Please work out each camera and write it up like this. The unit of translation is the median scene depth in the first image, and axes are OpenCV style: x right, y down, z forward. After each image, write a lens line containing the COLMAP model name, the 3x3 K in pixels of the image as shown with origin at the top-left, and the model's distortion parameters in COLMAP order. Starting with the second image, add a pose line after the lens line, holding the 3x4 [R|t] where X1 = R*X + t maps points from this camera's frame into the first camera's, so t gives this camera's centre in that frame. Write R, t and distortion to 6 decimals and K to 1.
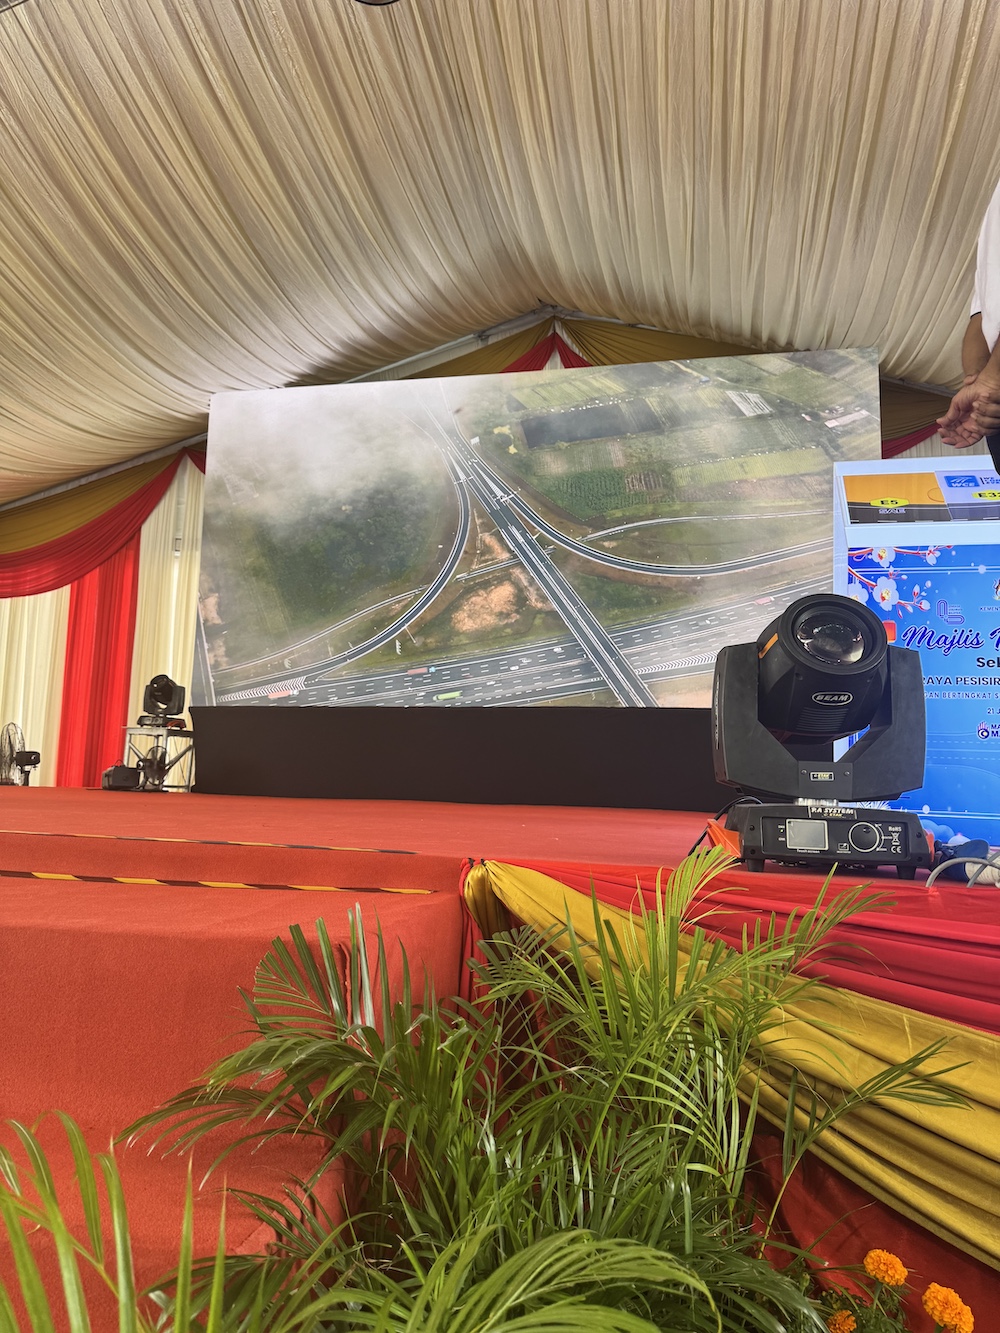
lens RADIAL K [[933.1, 0, 479.9], [0, 933.1, 666.9], [0, 0, 1]] dist [-0.003831, -0.003452]
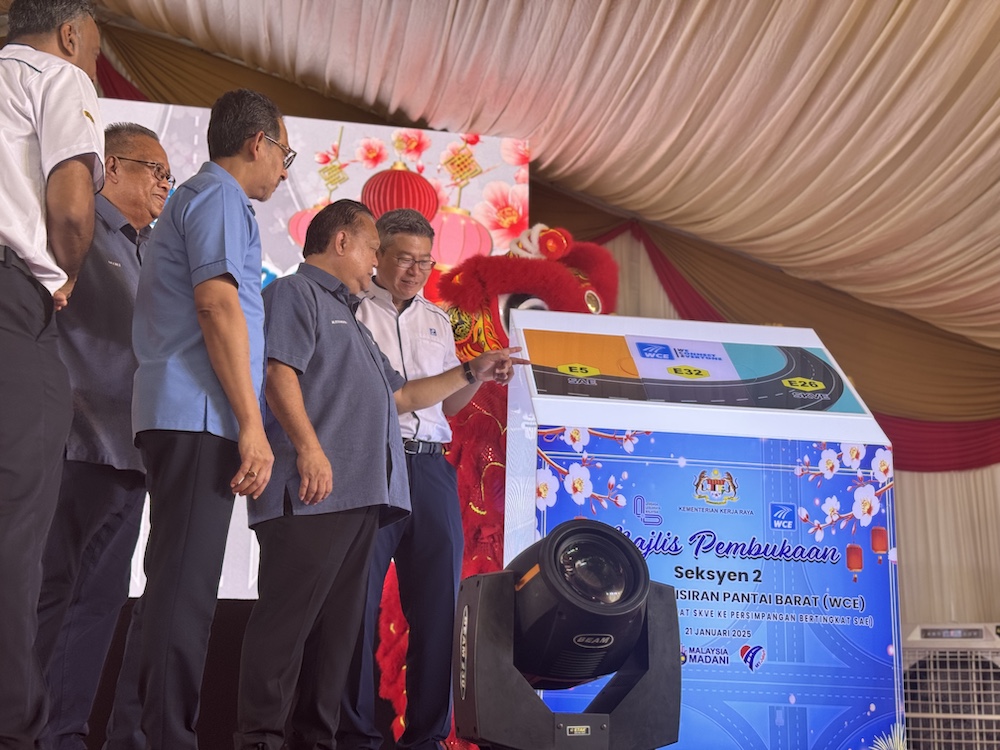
lens RADIAL K [[1380.6, 0, 484.8], [0, 1380.6, 384.0], [0, 0, 1]] dist [0.170600, -0.336882]
pose [[0.916741, 0.075523, 0.392278, -0.128639], [-0.036111, 0.993613, -0.106906, -0.032167], [-0.397846, 0.083840, 0.913613, -0.095906]]
